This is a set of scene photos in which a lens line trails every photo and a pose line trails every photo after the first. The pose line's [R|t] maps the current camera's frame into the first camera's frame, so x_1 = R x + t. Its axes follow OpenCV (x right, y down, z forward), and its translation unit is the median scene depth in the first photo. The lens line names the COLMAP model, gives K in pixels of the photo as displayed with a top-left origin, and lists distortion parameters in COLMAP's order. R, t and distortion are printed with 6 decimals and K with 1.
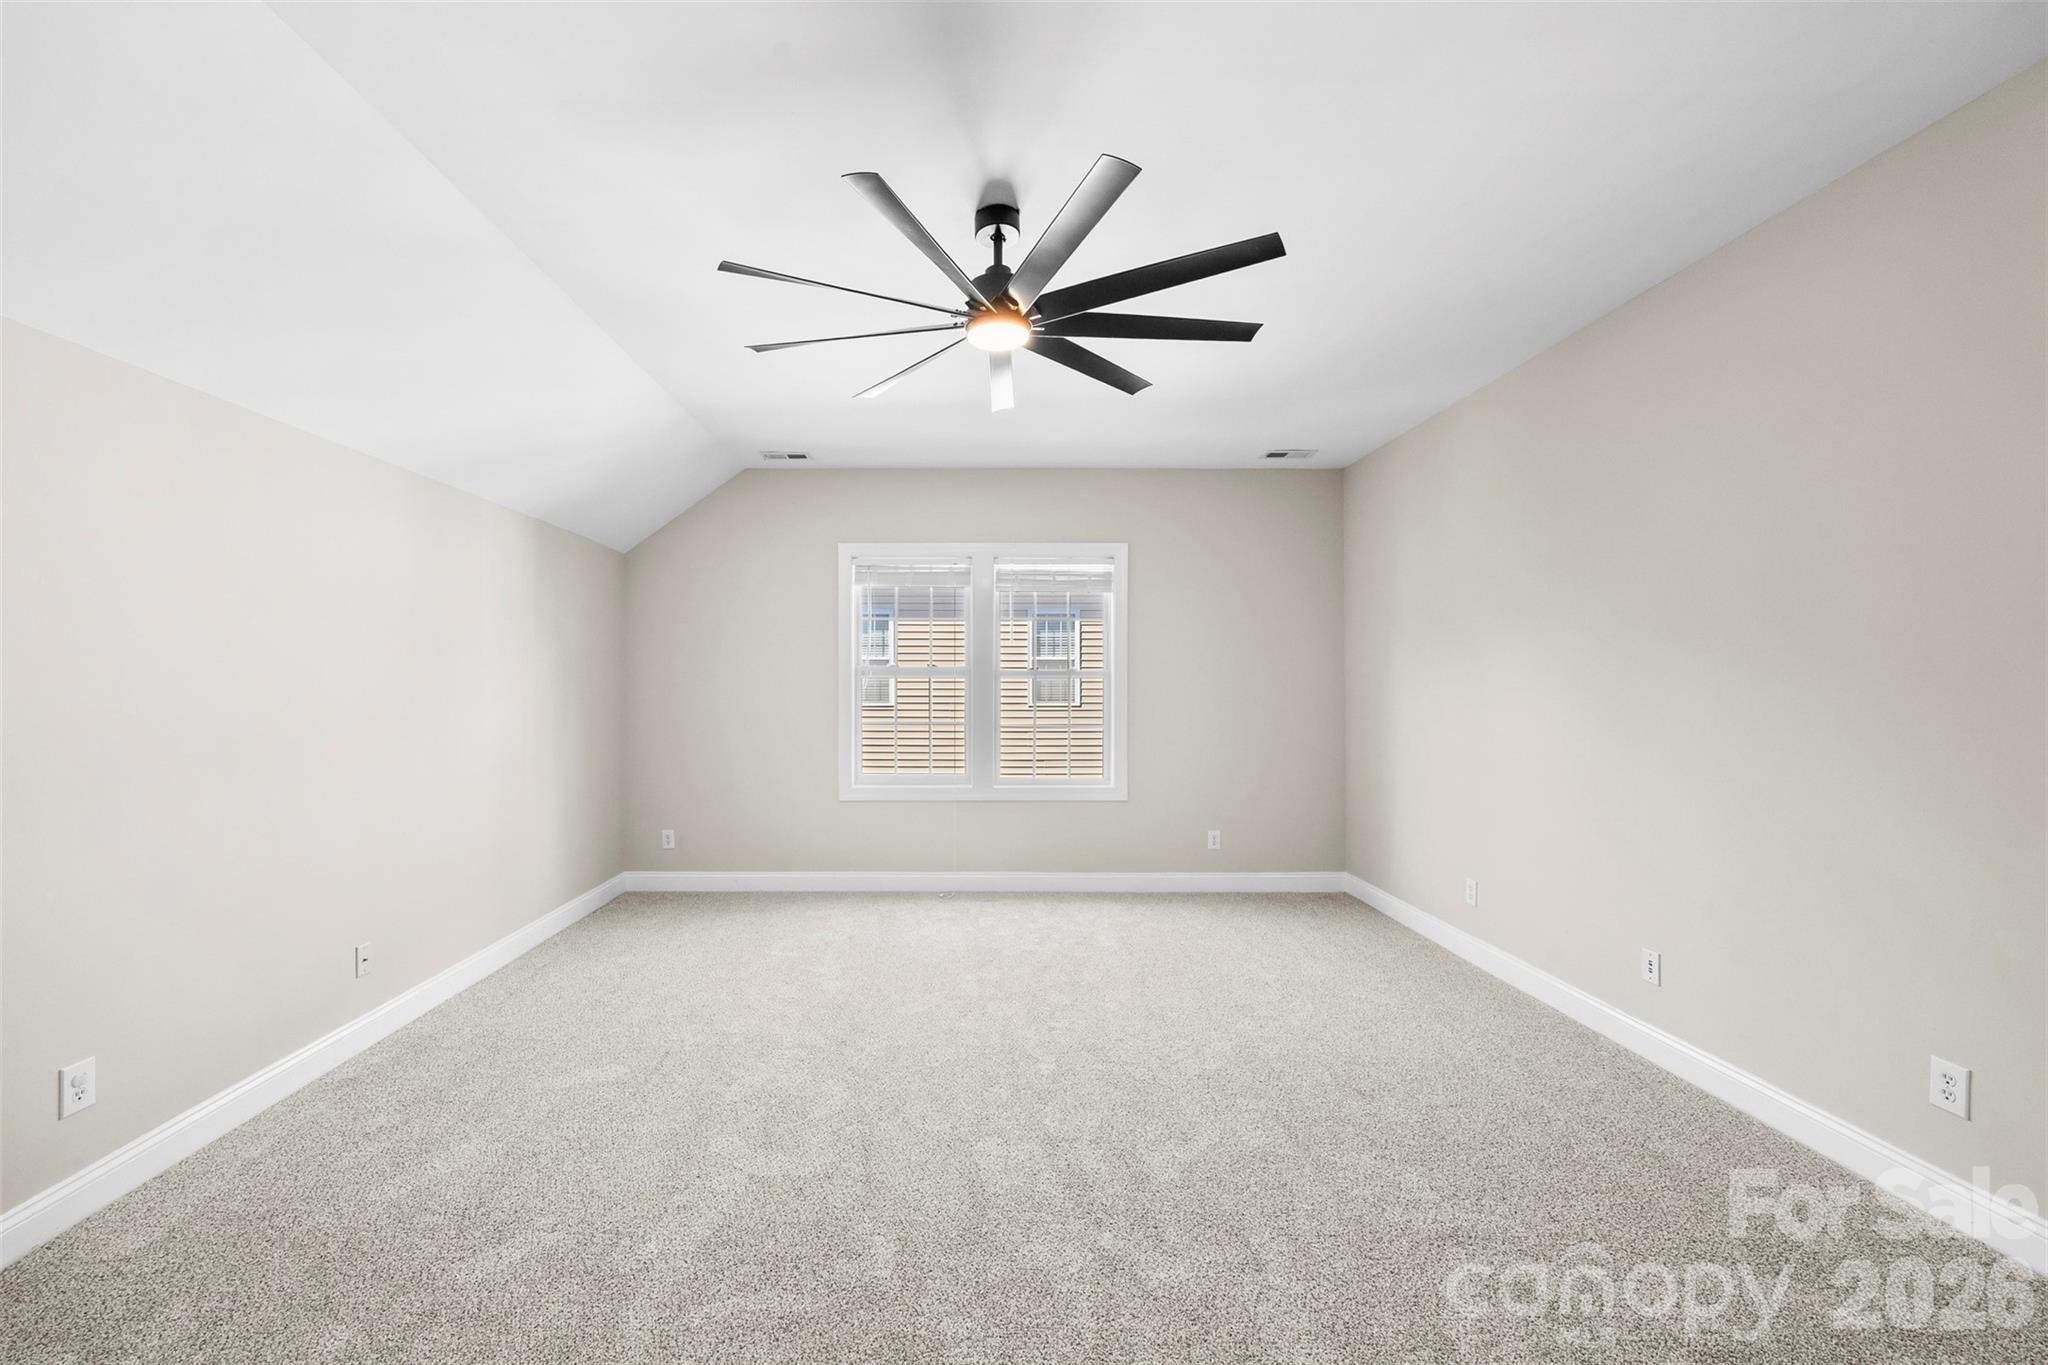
lens RADIAL K [[792.4, 0, 1022.7], [0, 792.4, 683.3], [0, 0, 1]] dist [-0.000936, 0.000314]
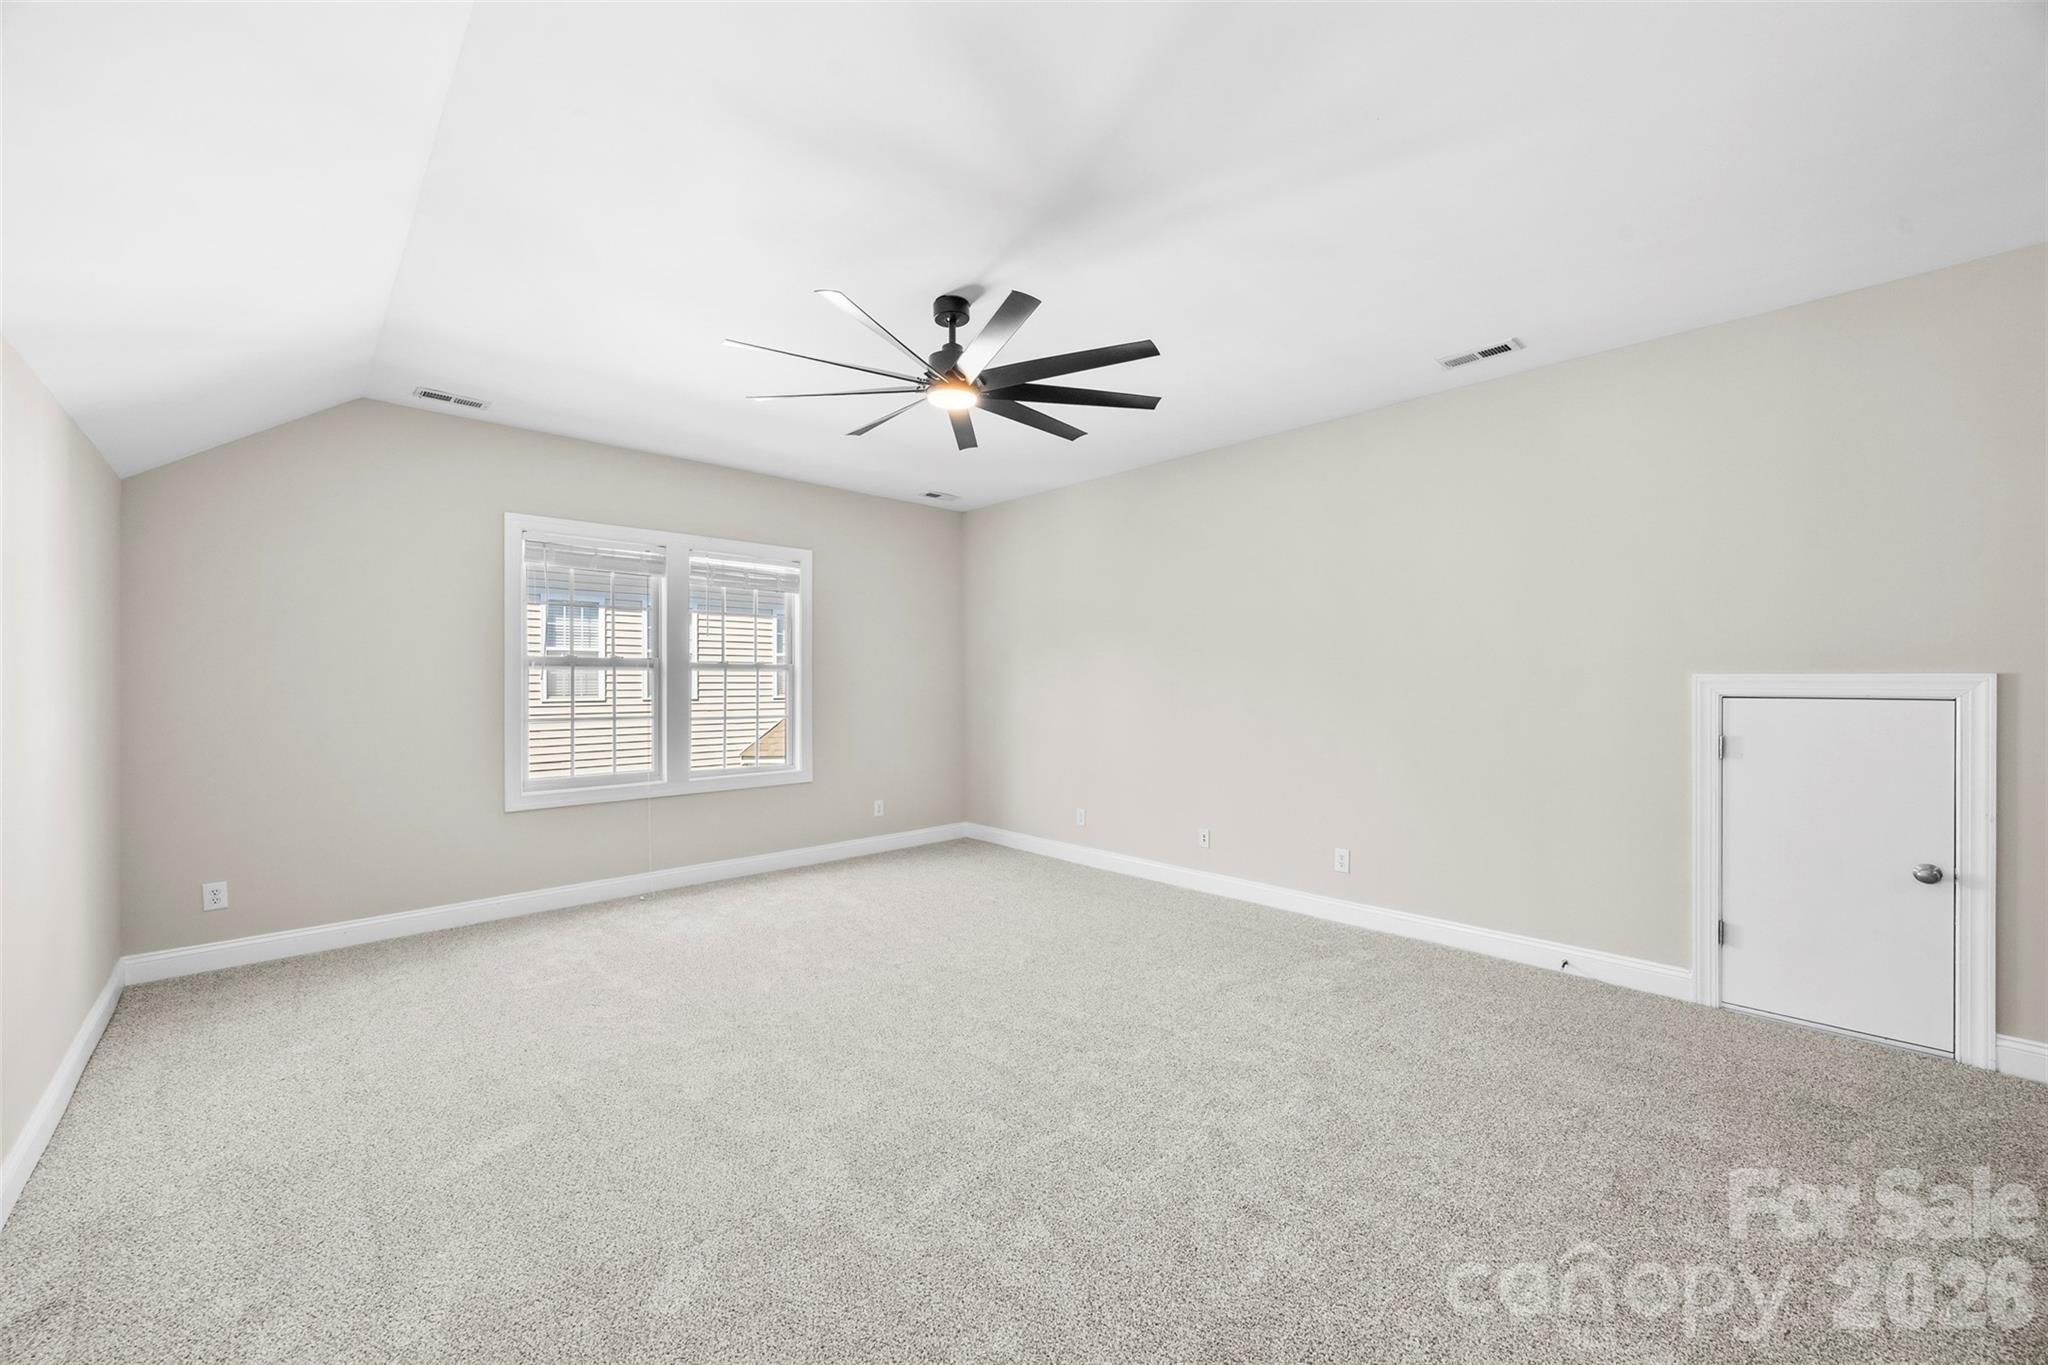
lens RADIAL K [[792.4, 0, 970.9], [0, 792.4, 676.8], [0, 0, 1]] dist [-0.000936, 0.000314]
pose [[0.739150, 0.002155, 0.673538, -0.451038], [-0.001813, 0.999998, -0.001210, 0.001458], [-0.673539, -0.000326, 0.739152, 0.028659]]
